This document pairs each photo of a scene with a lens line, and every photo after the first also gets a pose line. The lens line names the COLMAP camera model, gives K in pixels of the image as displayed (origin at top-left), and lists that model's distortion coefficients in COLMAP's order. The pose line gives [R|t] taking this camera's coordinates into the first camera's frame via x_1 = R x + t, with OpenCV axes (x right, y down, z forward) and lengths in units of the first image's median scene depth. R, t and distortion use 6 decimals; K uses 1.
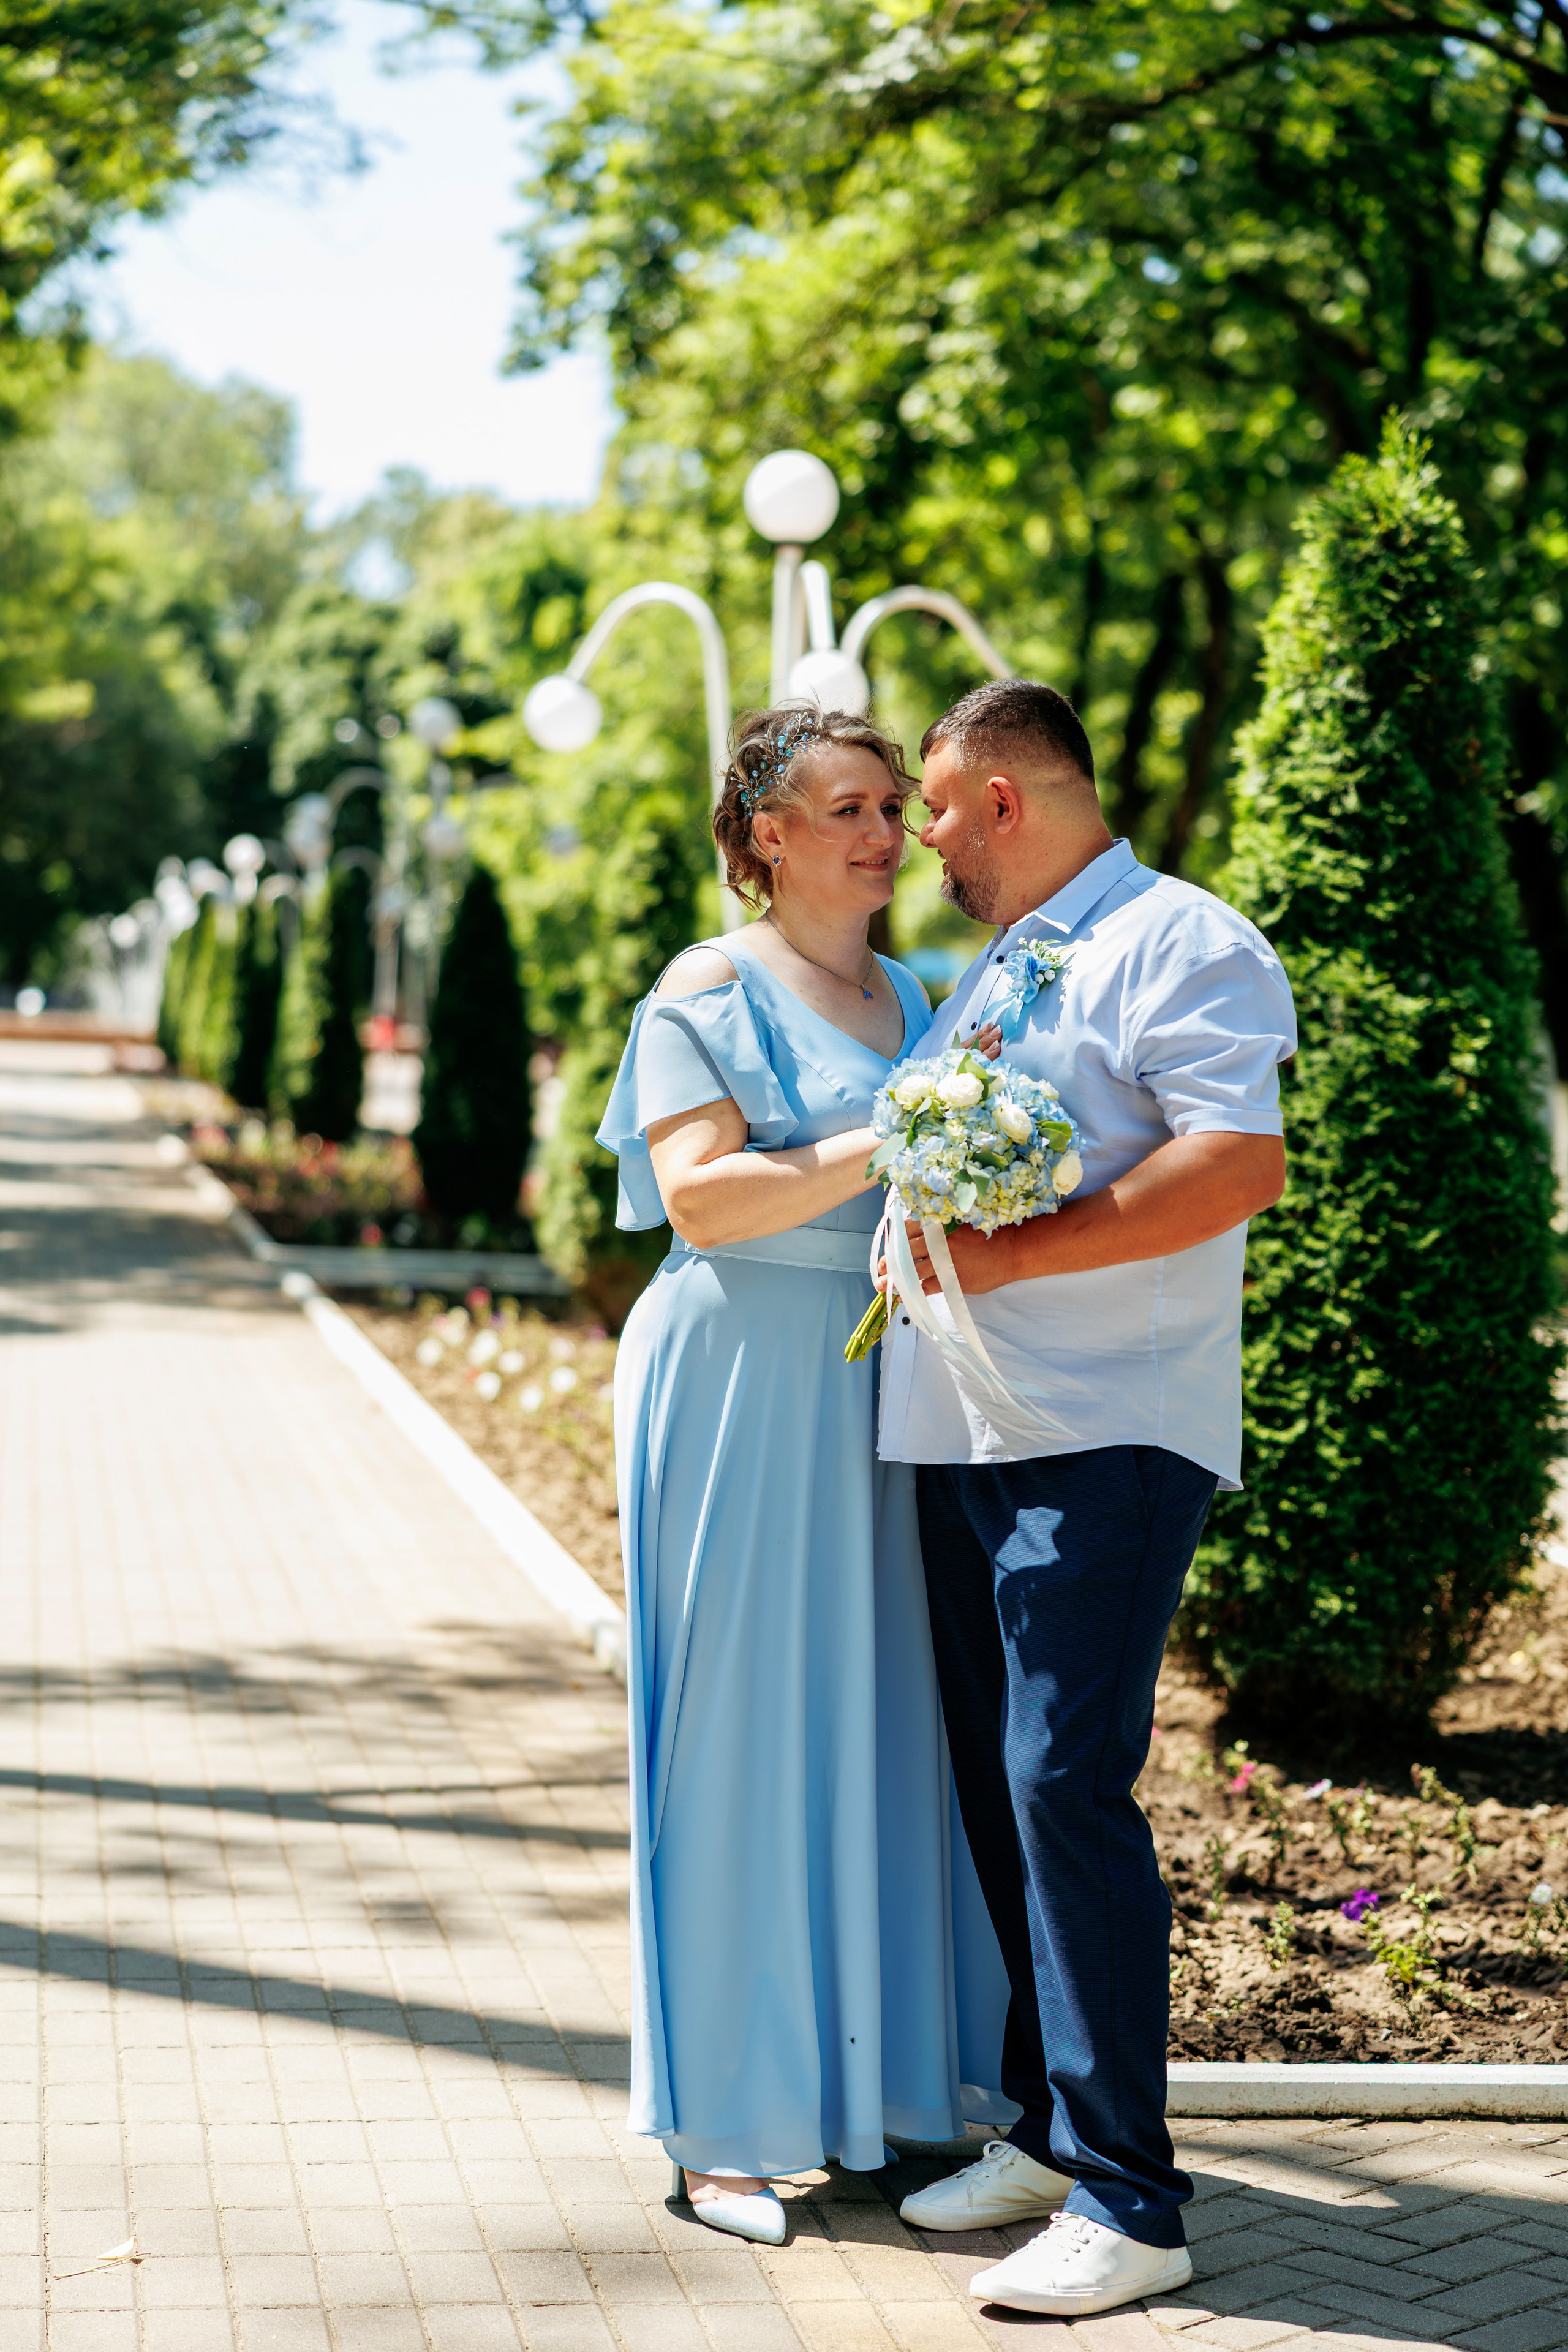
lens RADIAL K [[4847.8, 0, 784.0], [0, 4847.8, 1176.0], [0, 0, 1]] dist [0.042154, -0.725990]
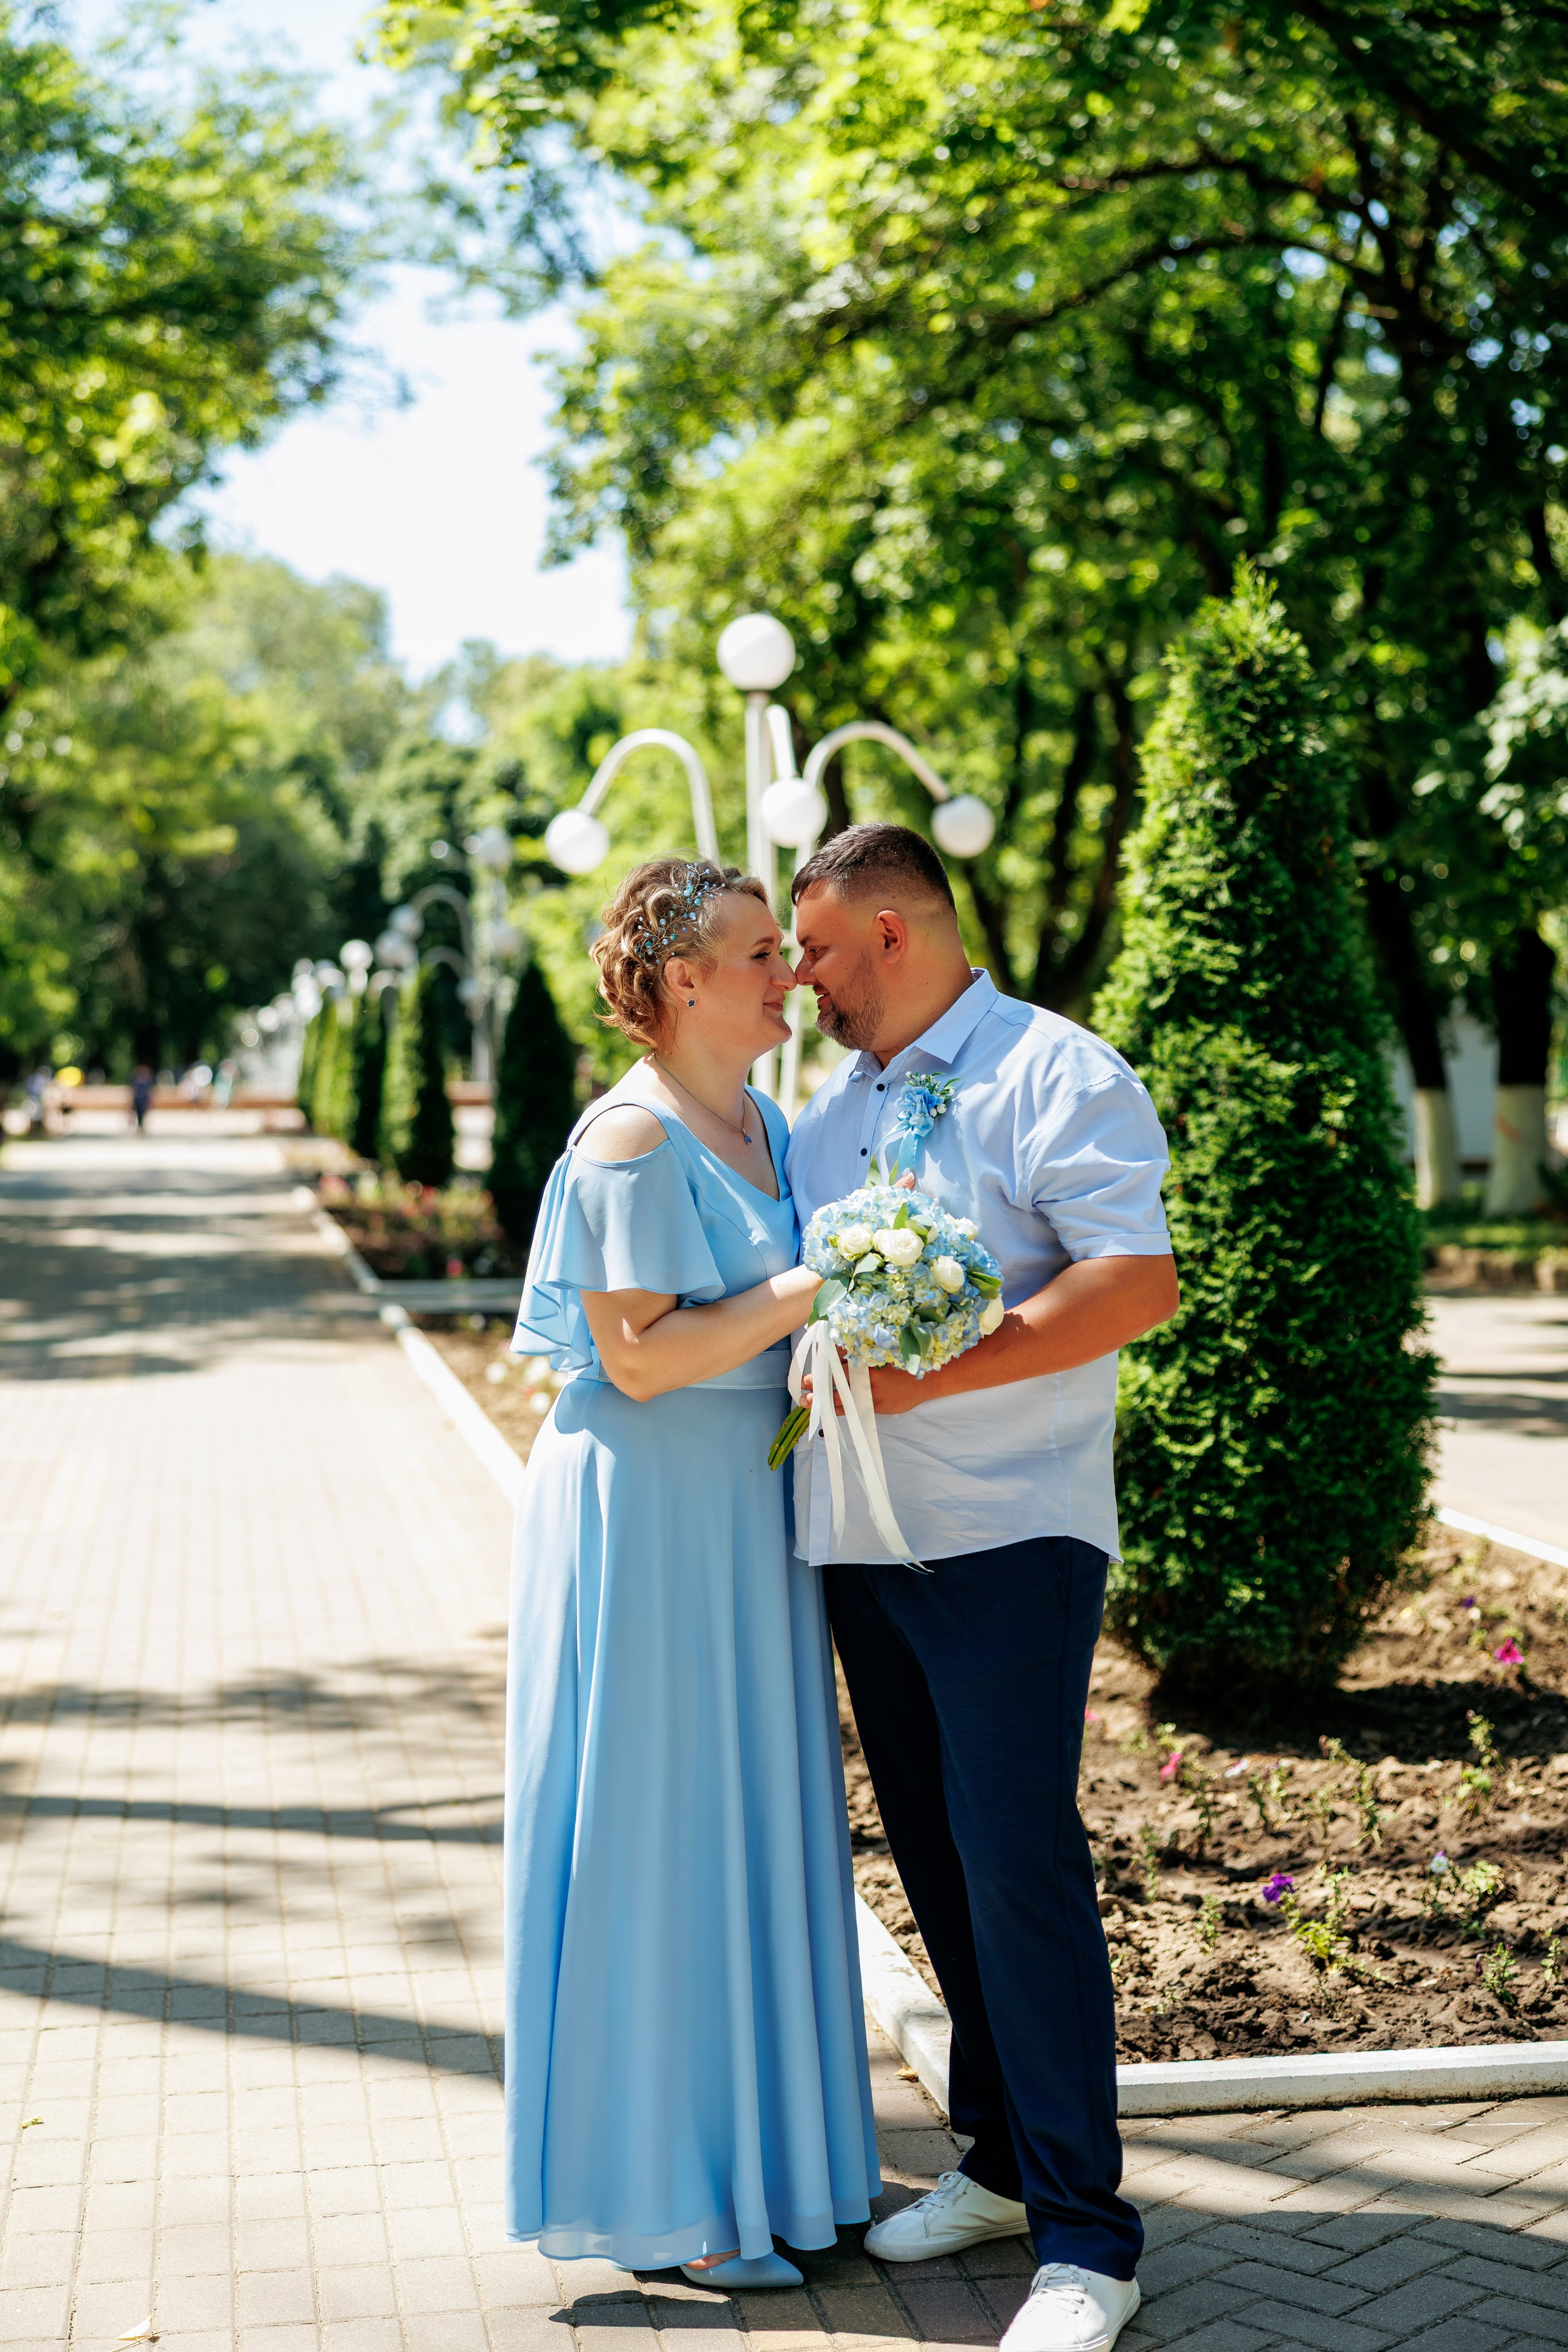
lens RADIAL K [[3728.2, 0, 774.4], [0, 3728.2, 1133.3], [0, 0, 1]] dist [-0.000080, -0.074735]
pose [[0.998549, -0.052128, -0.013477, 0.018843], [0.052025, 0.998614, -0.007925, -0.019385], [0.013871, 0.007212, 0.999878, 0.109057]]
